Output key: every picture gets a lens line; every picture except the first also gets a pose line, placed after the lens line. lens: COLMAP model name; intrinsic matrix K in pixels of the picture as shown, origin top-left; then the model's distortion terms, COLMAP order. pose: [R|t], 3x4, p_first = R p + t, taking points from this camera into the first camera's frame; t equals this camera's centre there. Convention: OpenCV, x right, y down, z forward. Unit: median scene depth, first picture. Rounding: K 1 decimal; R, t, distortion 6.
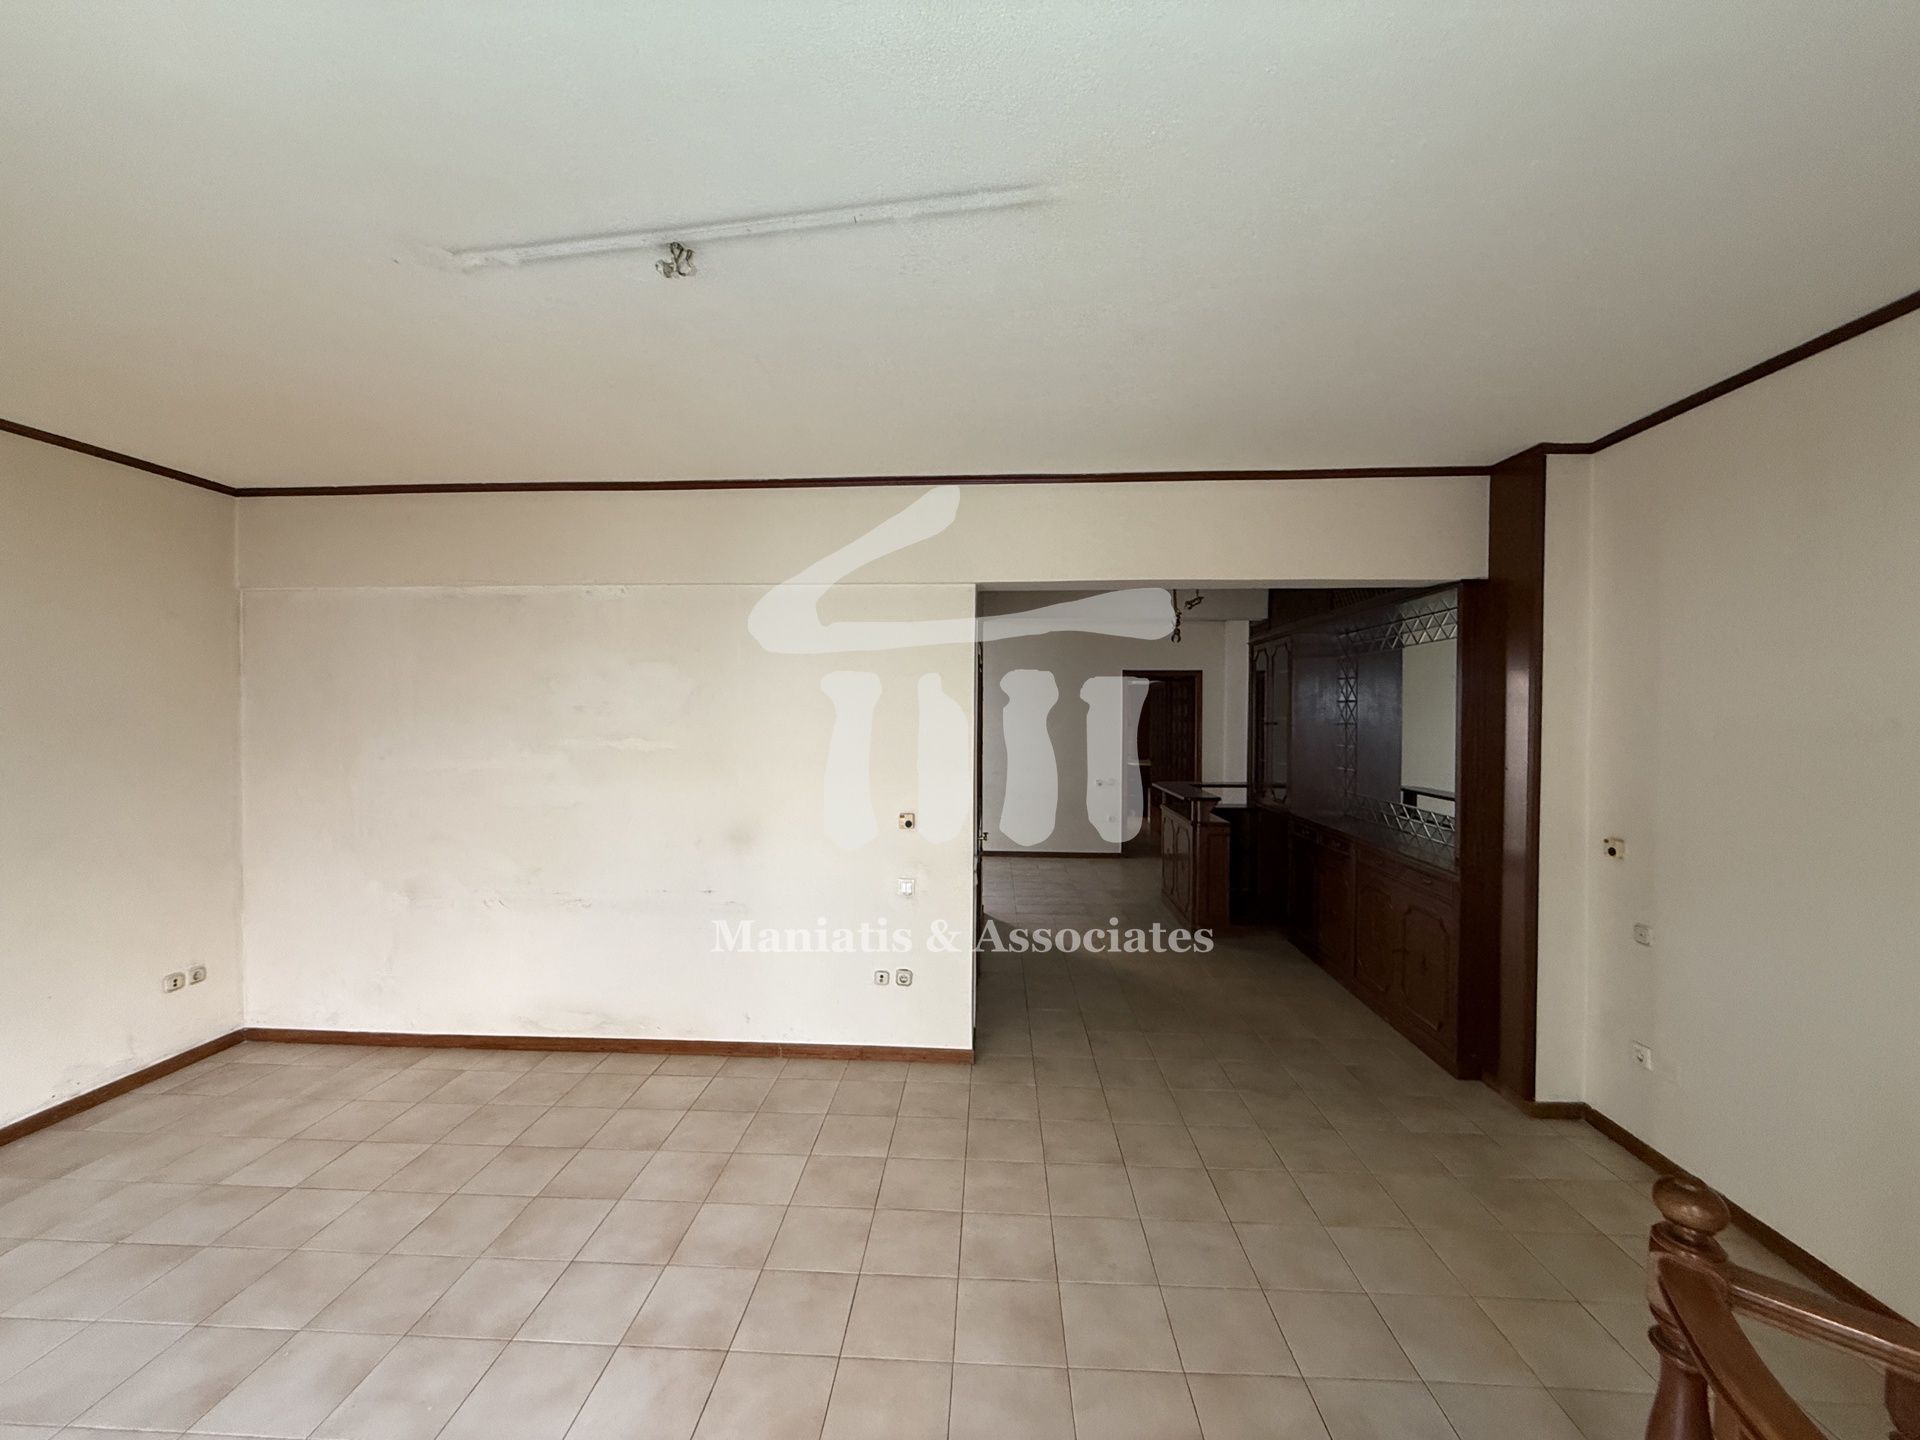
lens RADIAL K [[764.6, 0, 964.0], [0, 764.6, 713.7], [0, 0, 1]] dist [-0.001172, 0.000225]
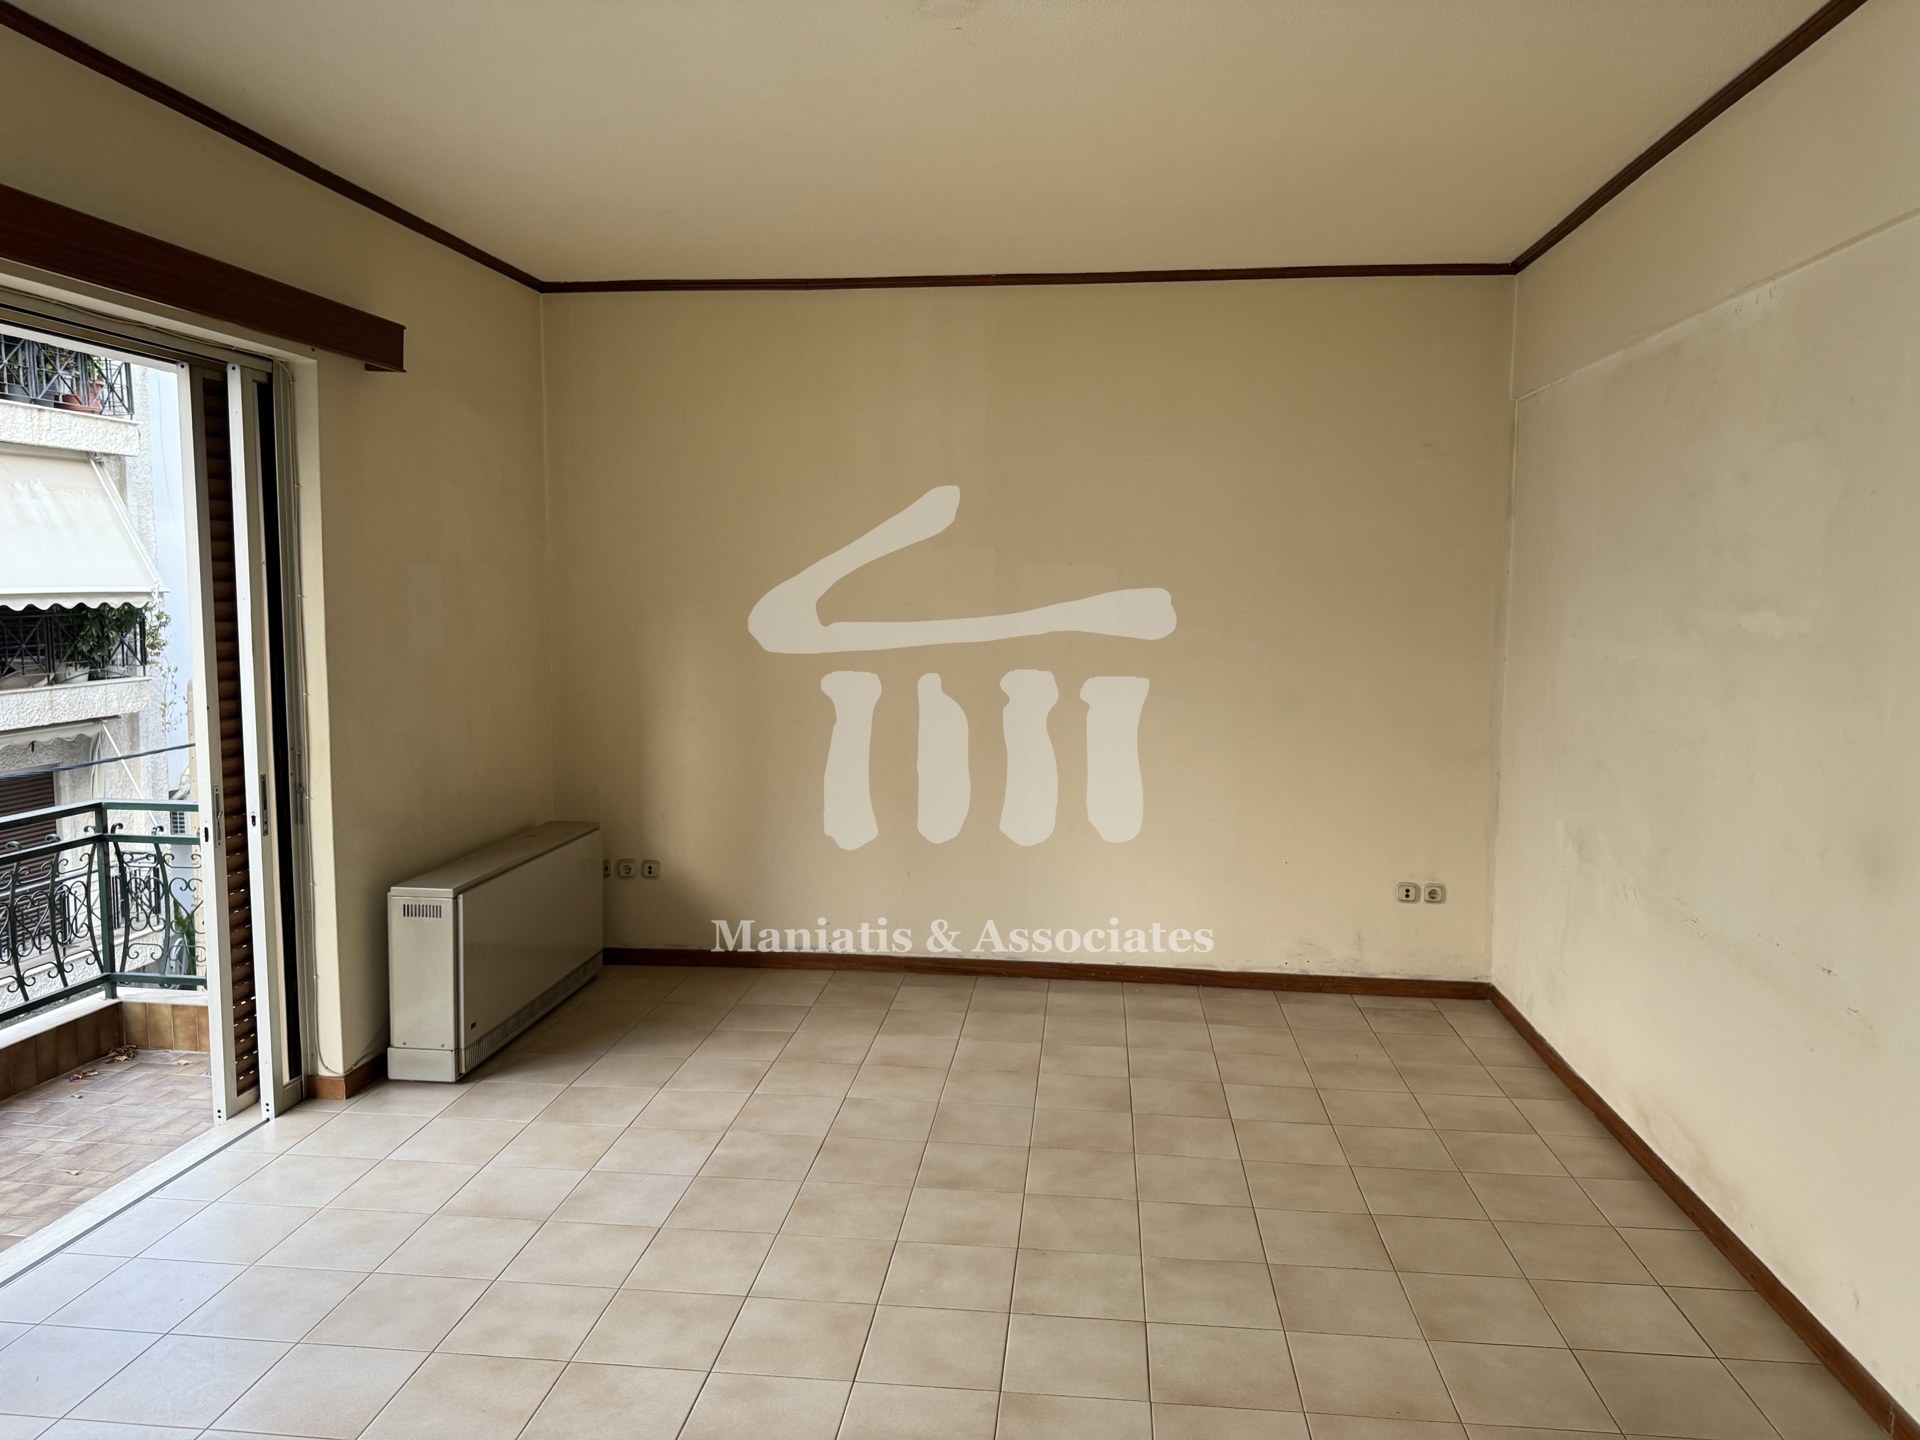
lens RADIAL K [[1355.2, 0, 944.0], [0, 1355.2, 715.3], [0, 0, 1]] dist [0.058565, -0.072417]
pose [[-0.064561, 0.089346, -0.993906, 0.513034], [-0.011873, 0.995845, 0.090292, 0.030881], [0.997843, 0.017630, -0.063232, 0.635273]]
